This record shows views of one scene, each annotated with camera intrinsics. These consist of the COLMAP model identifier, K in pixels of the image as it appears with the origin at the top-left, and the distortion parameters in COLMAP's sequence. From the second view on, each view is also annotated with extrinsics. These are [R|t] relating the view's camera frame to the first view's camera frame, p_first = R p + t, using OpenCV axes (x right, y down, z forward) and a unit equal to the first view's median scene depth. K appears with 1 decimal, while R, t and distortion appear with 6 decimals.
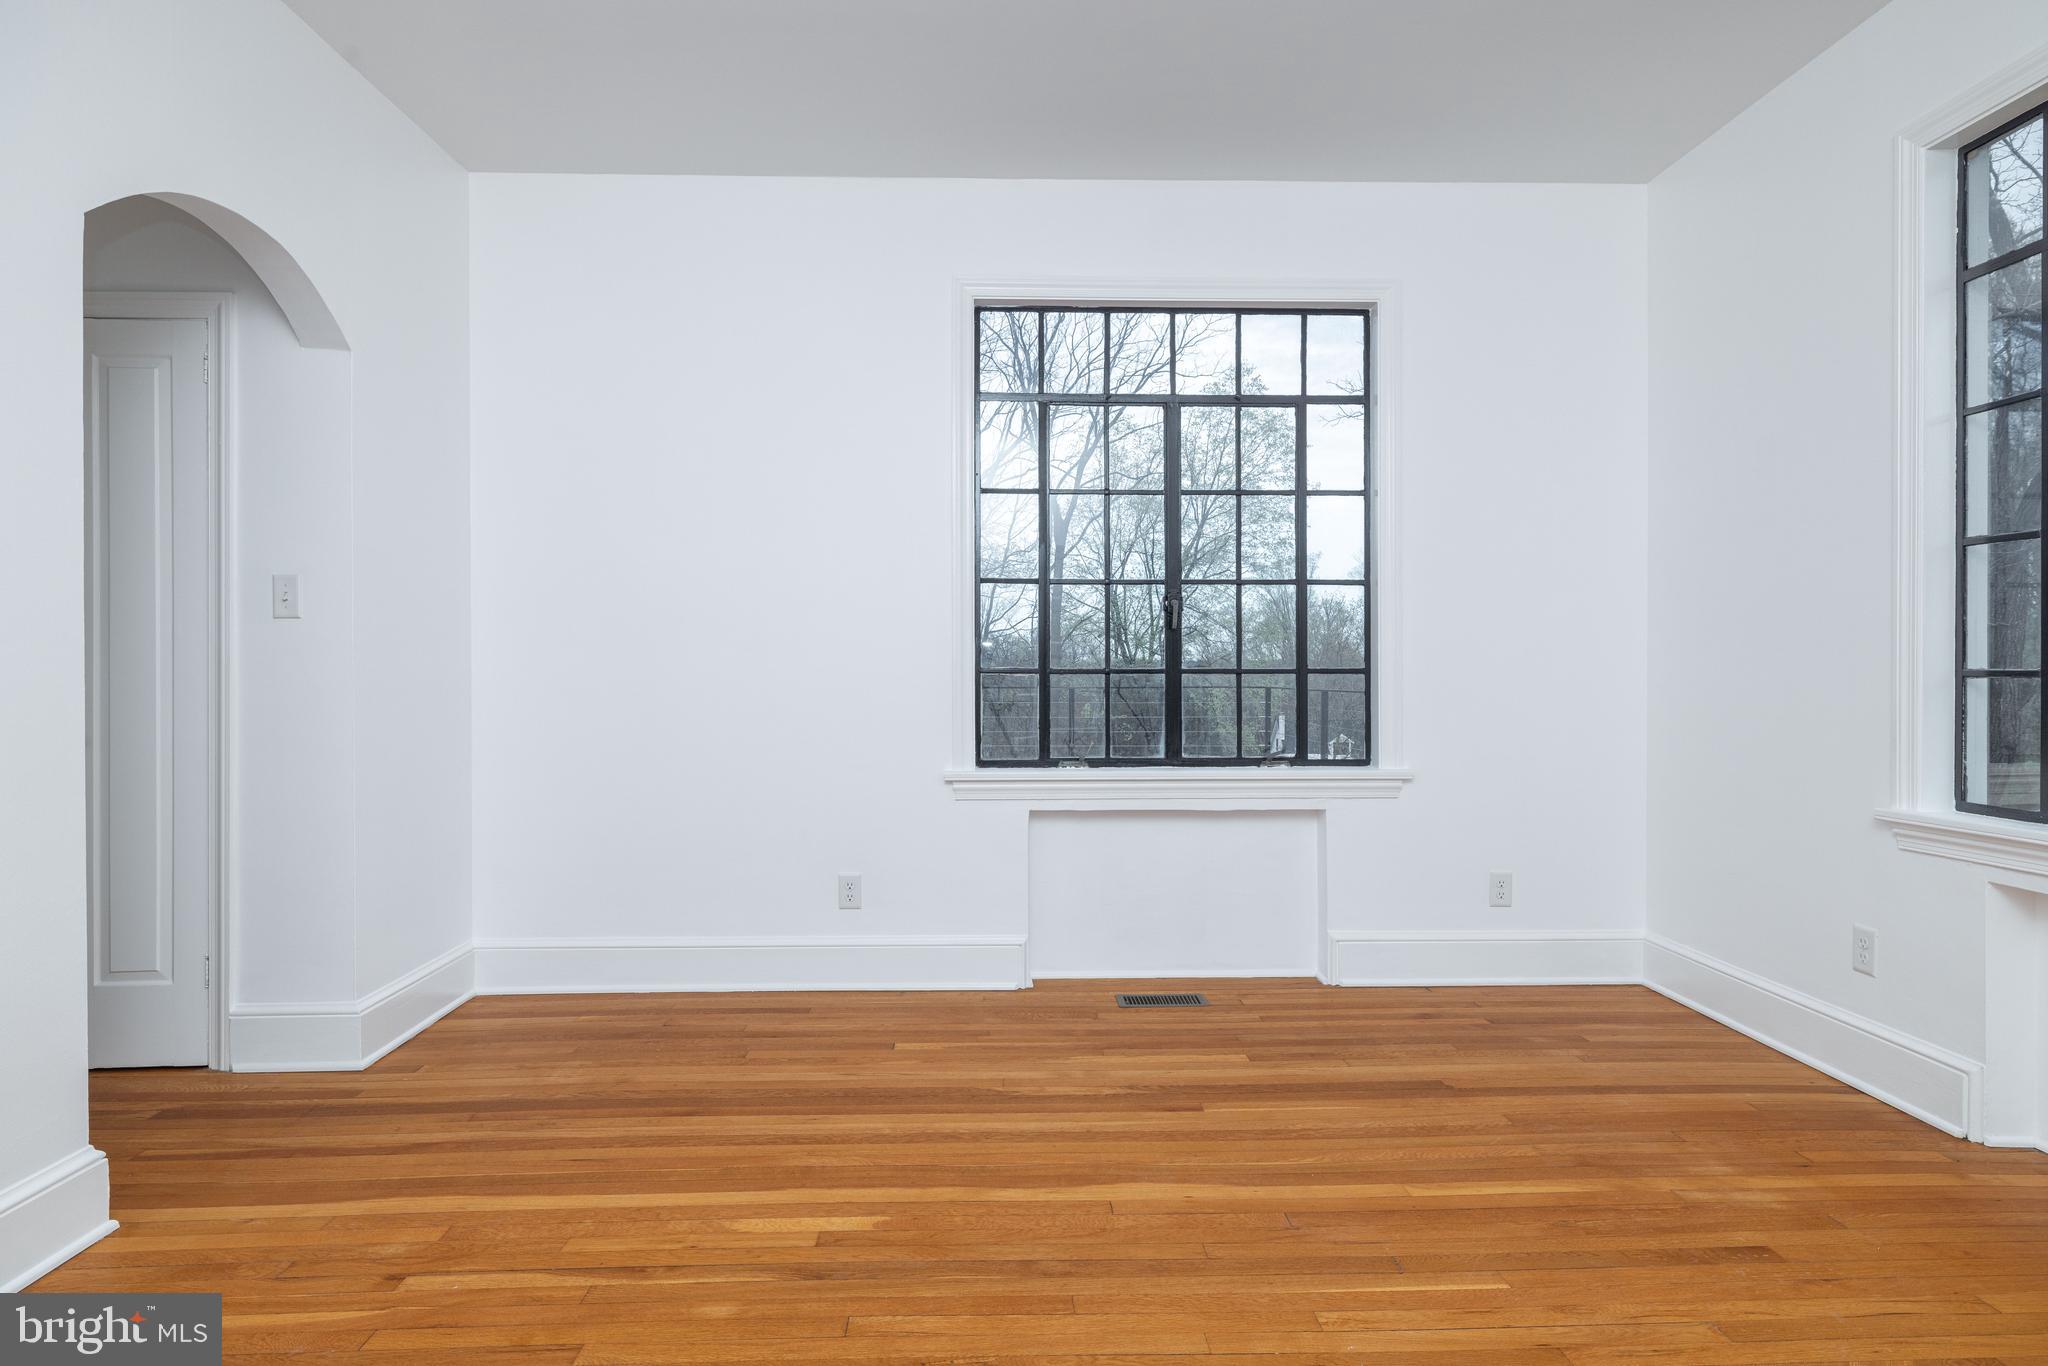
lens RADIAL K [[1133.8, 0, 1015.2], [0, 1133.8, 681.0], [0, 0, 1]] dist [0.002038, -0.001266]
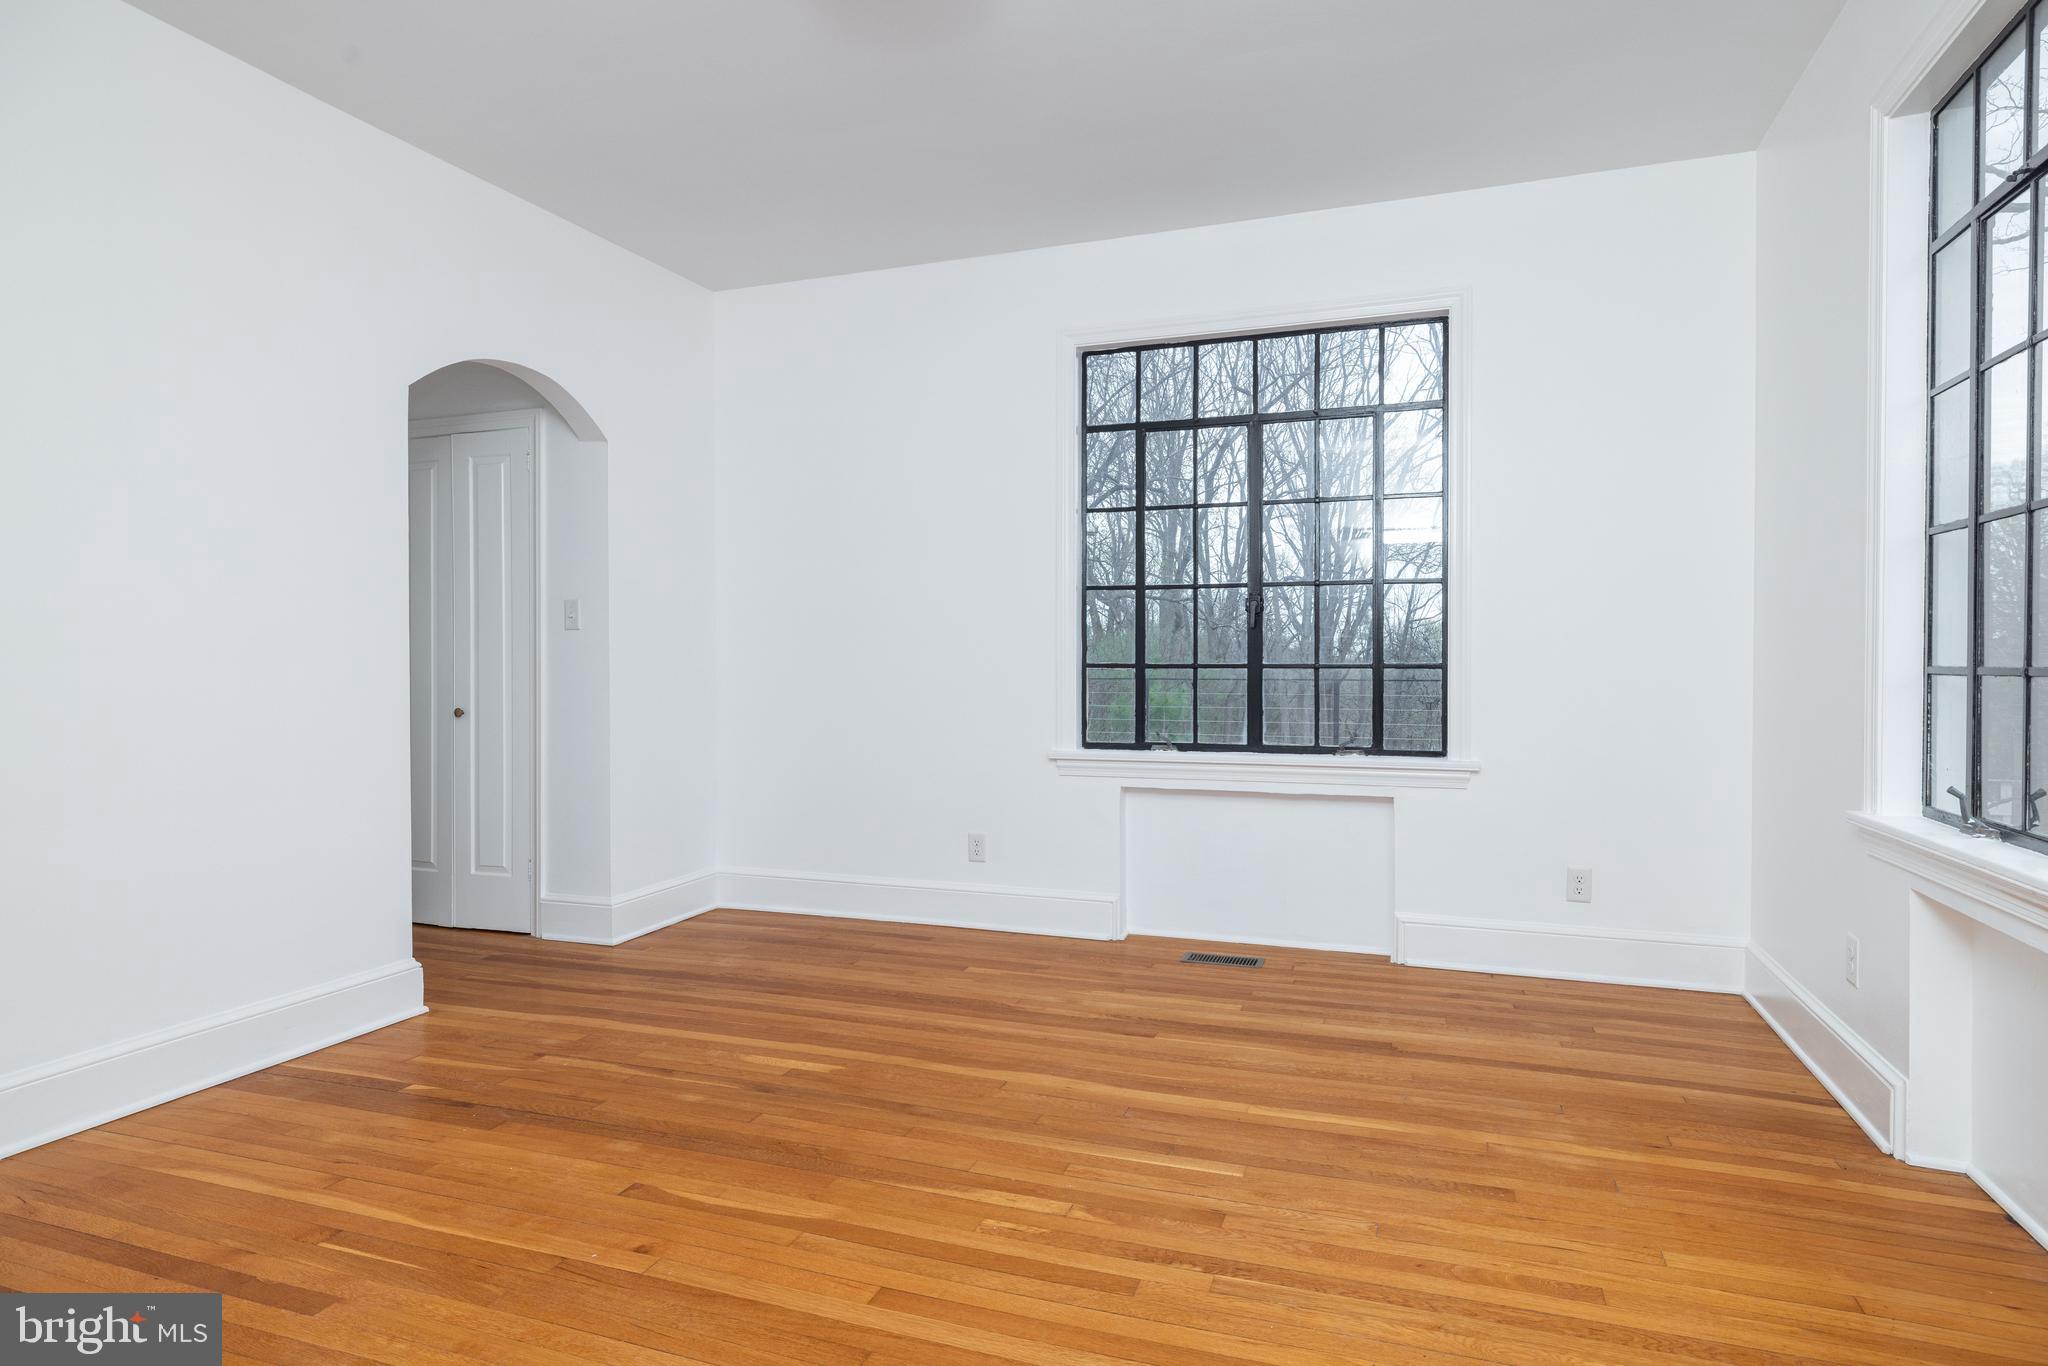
lens RADIAL K [[1133.8, 0, 1016.9], [0, 1133.8, 678.5], [0, 0, 1]] dist [0.002038, -0.001266]
pose [[0.929010, 0.004580, -0.370026, 0.448270], [-0.002795, 0.999982, 0.005359, -0.002225], [0.370044, -0.003944, 0.929006, -0.145064]]
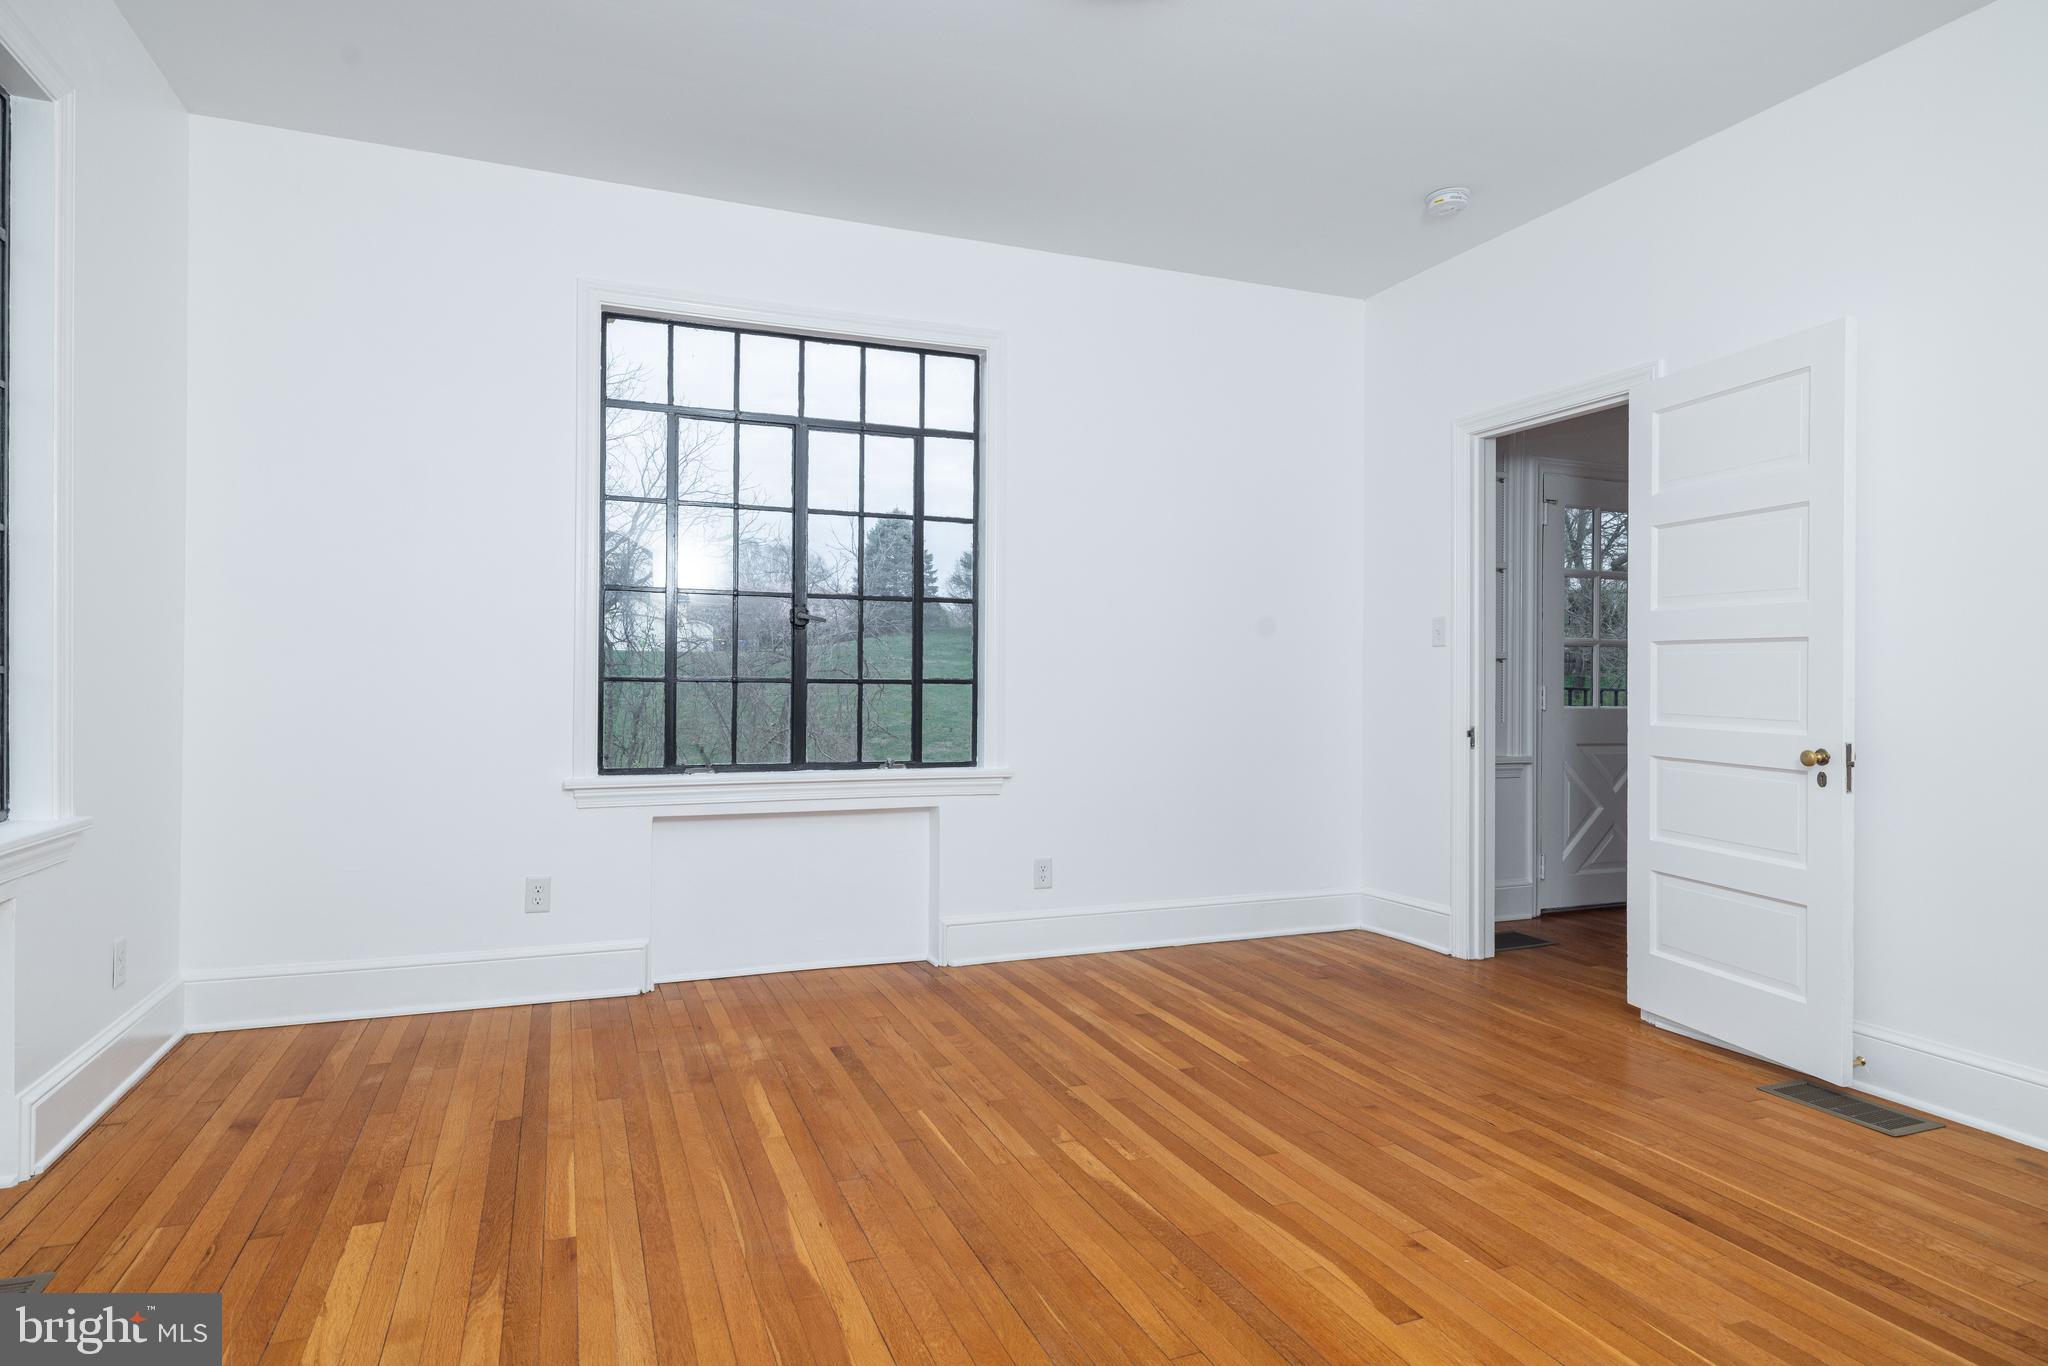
lens RADIAL K [[1133.8, 0, 1026.5], [0, 1133.8, 685.6], [0, 0, 1]] dist [0.002038, -0.001266]
pose [[-0.356038, -0.003307, 0.934465, -0.638685], [-0.000448, 0.999994, 0.003368, -0.001488], [-0.934471, 0.000780, -0.356038, 0.941115]]
